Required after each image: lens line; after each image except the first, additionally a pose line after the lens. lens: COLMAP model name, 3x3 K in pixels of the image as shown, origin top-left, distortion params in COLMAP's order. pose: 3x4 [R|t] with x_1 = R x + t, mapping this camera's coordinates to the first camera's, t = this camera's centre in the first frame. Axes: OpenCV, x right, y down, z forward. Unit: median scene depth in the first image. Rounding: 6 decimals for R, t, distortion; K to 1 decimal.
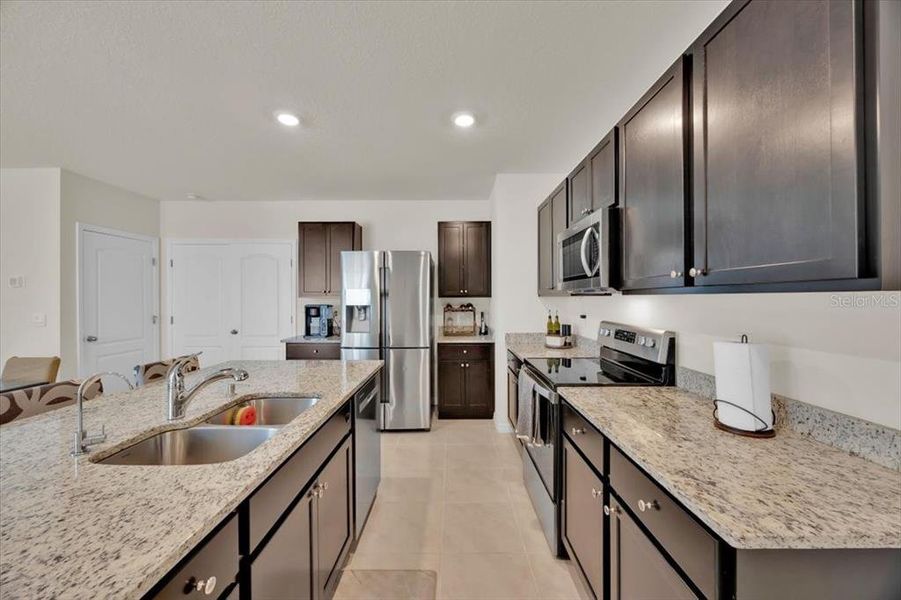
lens RADIAL K [[340.9, 0, 454.3], [0, 340.9, 299.2], [0, 0, 1]] dist [-0.006788, -0.000156]
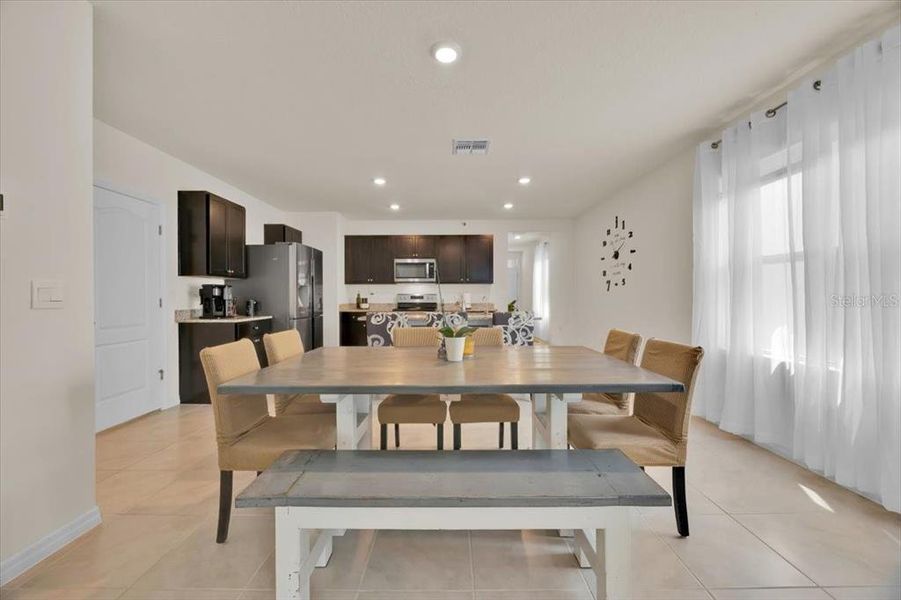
lens RADIAL K [[340.9, 0, 450.2], [0, 340.9, 300.5], [0, 0, 1]] dist [-0.006788, -0.000156]
pose [[0.022566, -0.013702, 0.999651, -1.358832], [-0.003466, 0.999899, 0.013783, 0.046589], [-0.999739, -0.003776, 0.022517, 0.340906]]
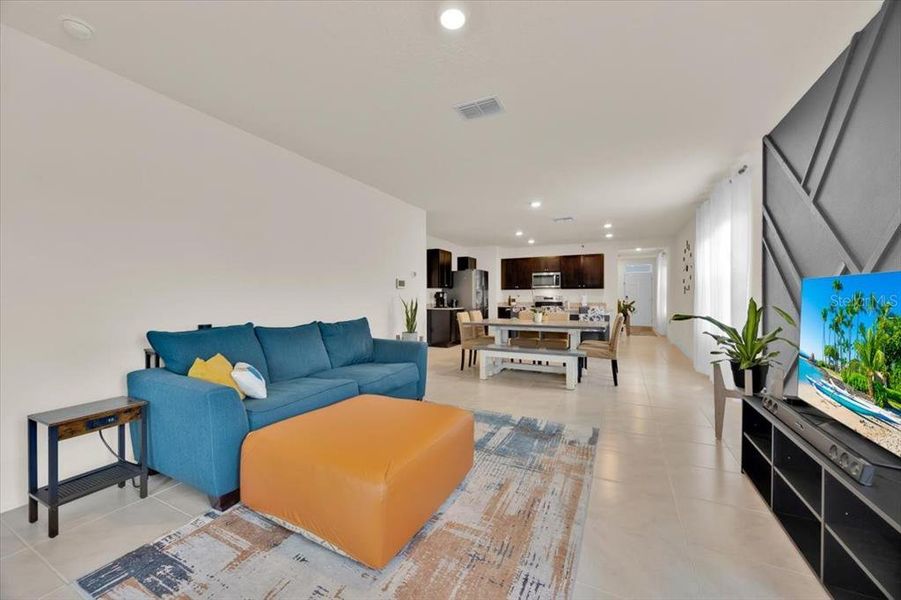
lens RADIAL K [[340.9, 0, 451.9], [0, 340.9, 297.4], [0, 0, 1]] dist [-0.006788, -0.000156]
pose [[0.461024, 0.000616, 0.887387, -2.174280], [-0.003044, 0.999995, 0.000887, 0.048035], [-0.887382, -0.003110, 0.461024, 0.033351]]
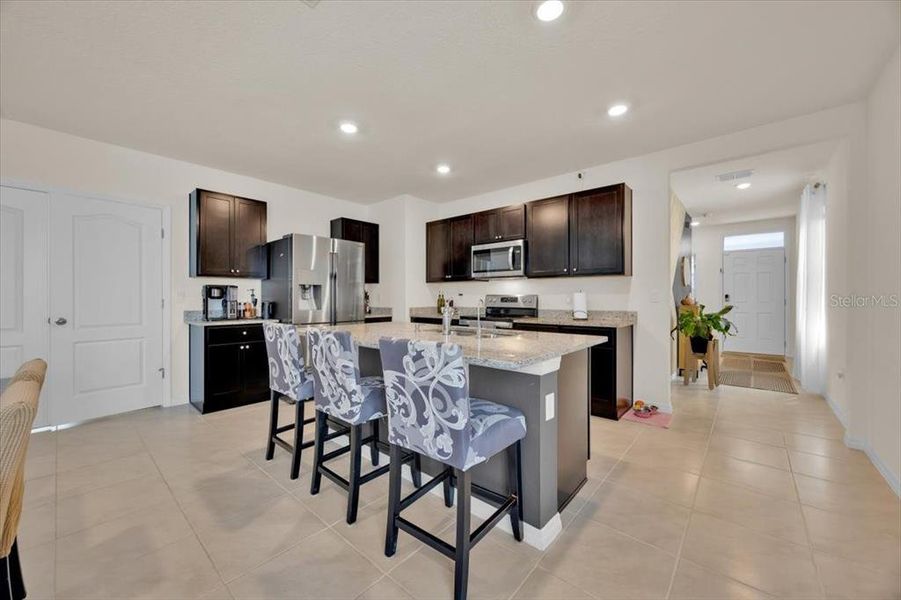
lens RADIAL K [[340.9, 0, 453.7], [0, 340.9, 298.6], [0, 0, 1]] dist [-0.006788, -0.000156]
pose [[0.668026, -0.002494, 0.744134, -0.673285], [-0.005013, 0.999957, 0.007852, 0.043220], [-0.744121, -0.008975, 0.667985, -0.069499]]
